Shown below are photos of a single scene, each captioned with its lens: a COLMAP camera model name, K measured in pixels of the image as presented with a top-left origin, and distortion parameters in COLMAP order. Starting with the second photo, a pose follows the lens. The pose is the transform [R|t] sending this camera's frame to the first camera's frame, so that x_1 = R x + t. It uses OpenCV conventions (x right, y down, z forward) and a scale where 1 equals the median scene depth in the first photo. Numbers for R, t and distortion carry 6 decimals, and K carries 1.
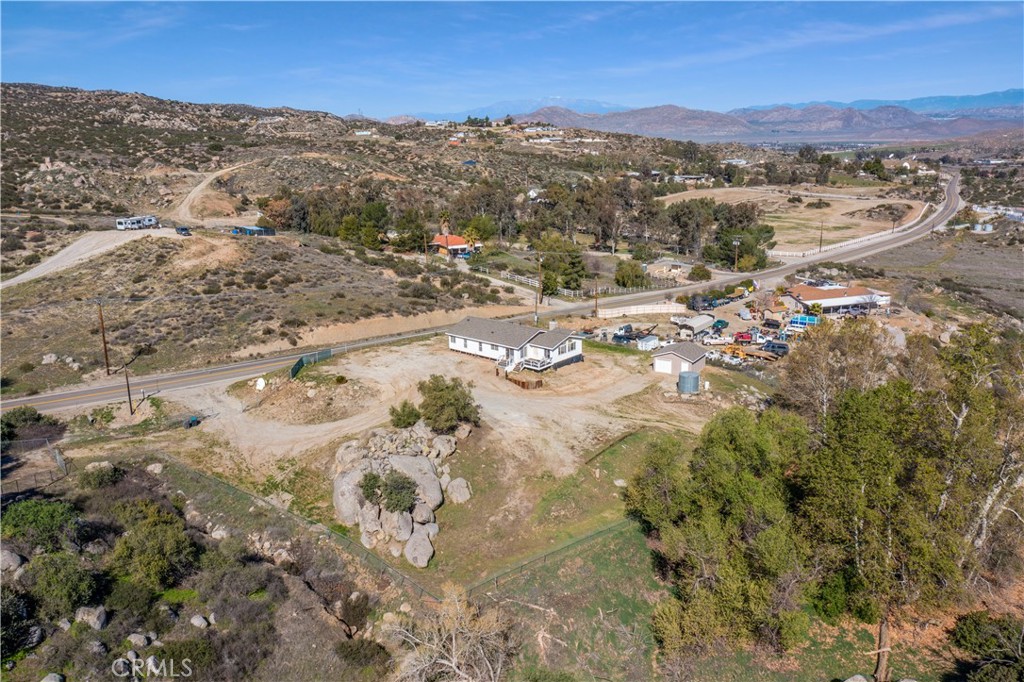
lens RADIAL K [[816.8, 0, 510.0], [0, 816.8, 343.4], [0, 0, 1]] dist [0.009808, 0.013814]
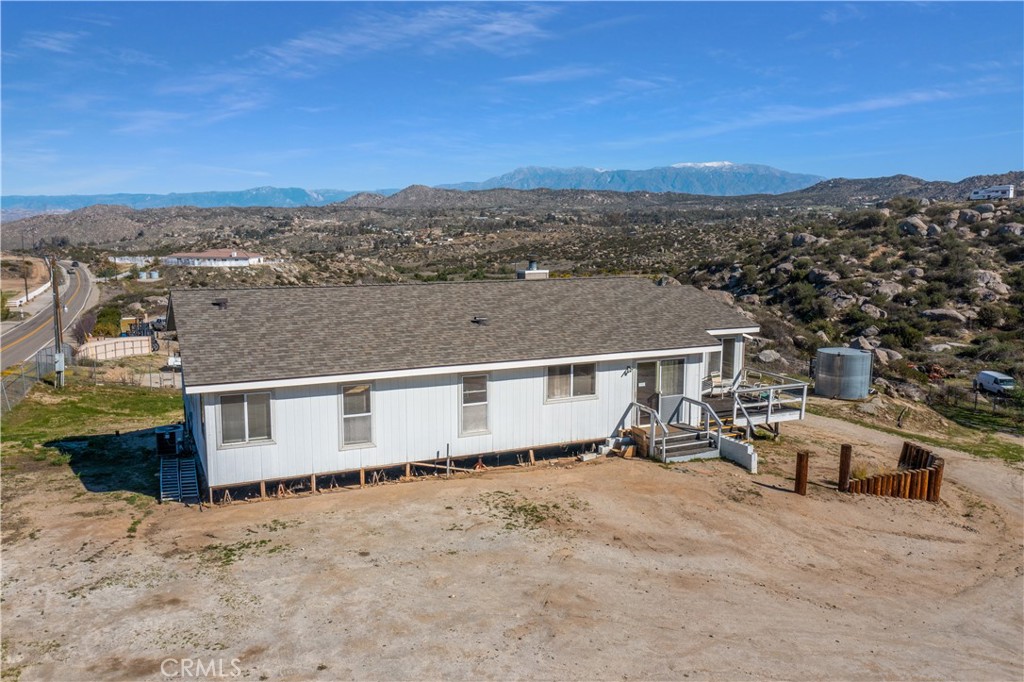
lens RADIAL K [[820.0, 0, 515.8], [0, 820.0, 347.2], [0, 0, 1]] dist [0.000582, 0.013743]
pose [[0.401163, -0.119978, 0.908115, -0.176886], [0.226124, 0.973674, 0.028748, -0.010229], [-0.887658, 0.193814, 0.417732, 0.847488]]
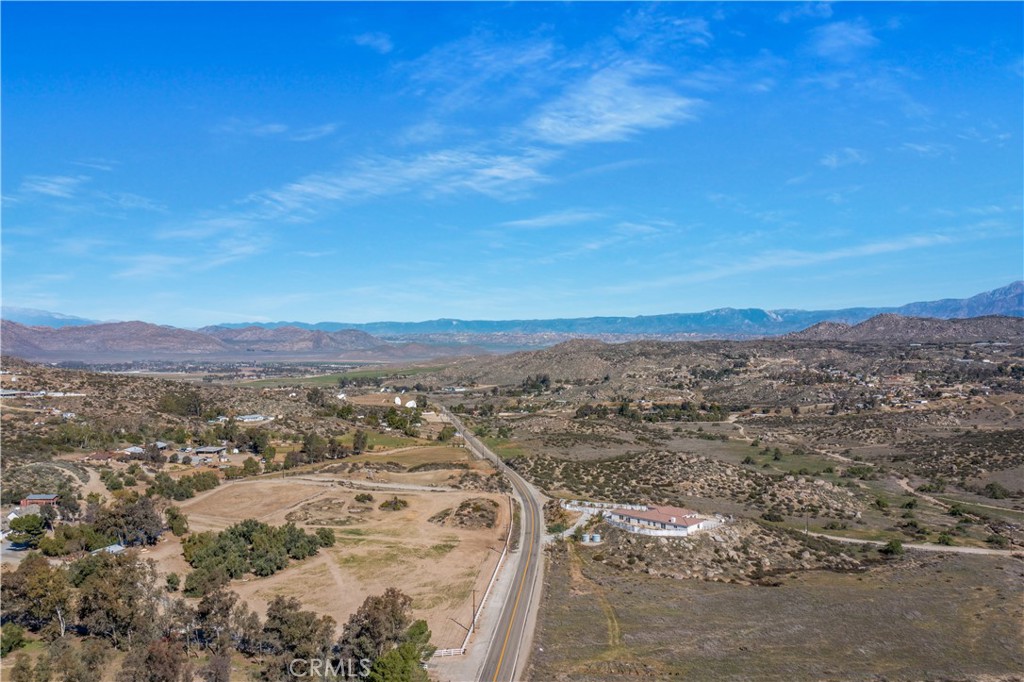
lens RADIAL K [[822.2, 0, 513.8], [0, 822.2, 345.2], [0, 0, 1]] dist [0.005417, 0.015747]
pose [[0.816327, 0.017314, 0.577330, -0.024703], [0.130679, 0.968095, -0.213809, -0.449859], [-0.562613, 0.249983, 0.788020, 0.808864]]
